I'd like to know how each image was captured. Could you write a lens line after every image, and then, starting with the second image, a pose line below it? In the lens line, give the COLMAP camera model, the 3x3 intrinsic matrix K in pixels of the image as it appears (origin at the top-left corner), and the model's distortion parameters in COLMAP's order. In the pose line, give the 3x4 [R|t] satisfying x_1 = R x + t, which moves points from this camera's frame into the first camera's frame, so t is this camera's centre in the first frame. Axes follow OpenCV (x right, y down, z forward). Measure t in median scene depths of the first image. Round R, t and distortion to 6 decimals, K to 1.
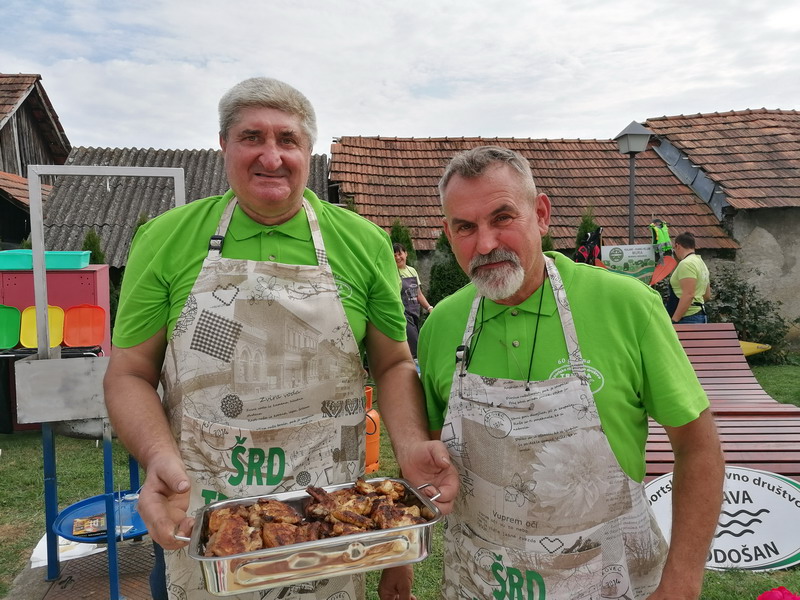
lens RADIAL K [[615.2, 0, 397.4], [0, 615.2, 303.2], [0, 0, 1]] dist [0.015767, -0.017061]
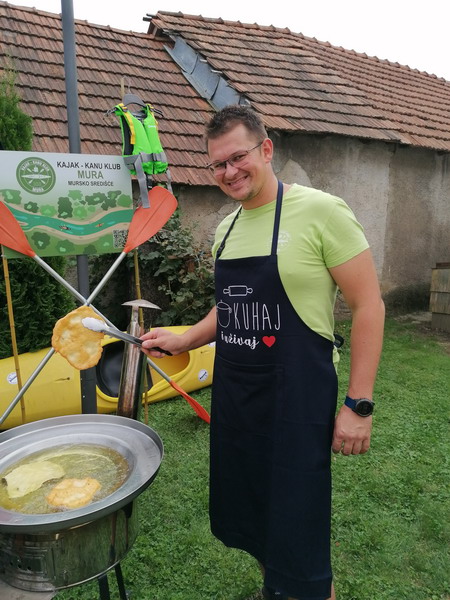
lens RADIAL K [[461.4, 0, 226.0], [0, 461.4, 300.9], [0, 0, 1]] dist [0.015767, -0.017061]
pose [[0.892310, -0.059541, 0.447480, 0.229788], [-0.003134, 0.990422, 0.138035, -0.028455], [-0.451413, -0.124572, 0.883577, 0.471175]]
